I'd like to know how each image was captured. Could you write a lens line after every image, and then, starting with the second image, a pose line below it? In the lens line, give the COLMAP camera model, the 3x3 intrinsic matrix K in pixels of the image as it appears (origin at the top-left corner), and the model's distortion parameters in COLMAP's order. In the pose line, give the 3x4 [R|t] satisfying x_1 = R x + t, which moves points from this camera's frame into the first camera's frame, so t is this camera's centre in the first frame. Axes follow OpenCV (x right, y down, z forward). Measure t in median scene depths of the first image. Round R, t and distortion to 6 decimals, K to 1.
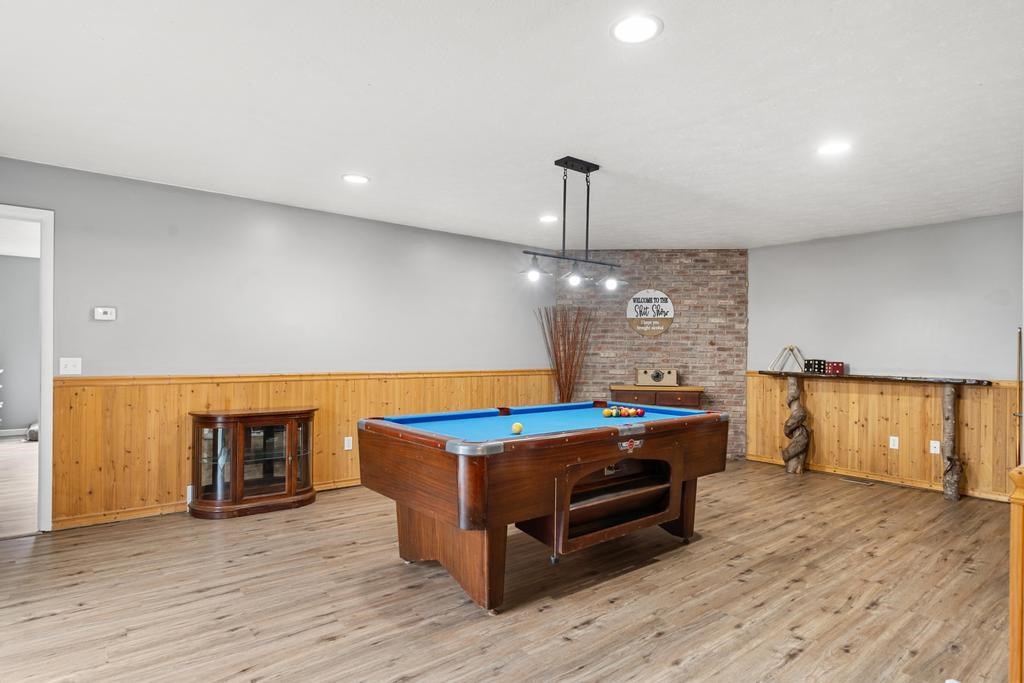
lens RADIAL K [[560.0, 0, 521.6], [0, 560.0, 349.5], [0, 0, 1]] dist [-0.005859, -0.001545]
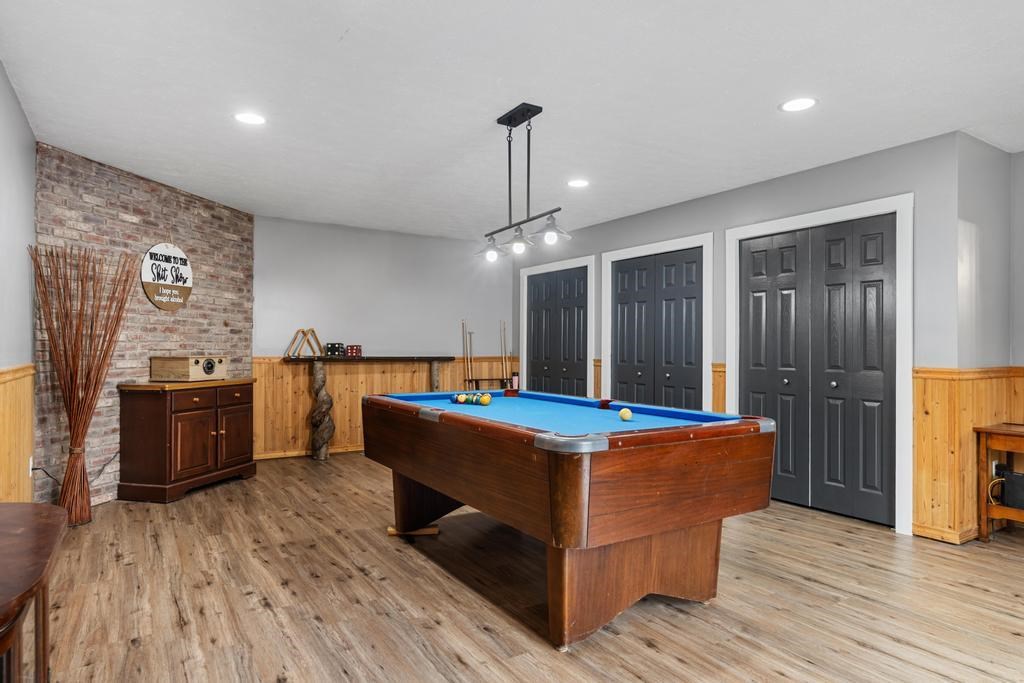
lens RADIAL K [[588.2, 0, 520.5], [0, 588.2, 343.8], [0, 0, 1]] dist [-0.003970, 0.001984]
pose [[0.141135, -0.003498, 0.989984, -0.431181], [-0.005700, 0.999974, 0.004346, 0.011444], [-0.989974, -0.006257, 0.141111, 0.465527]]
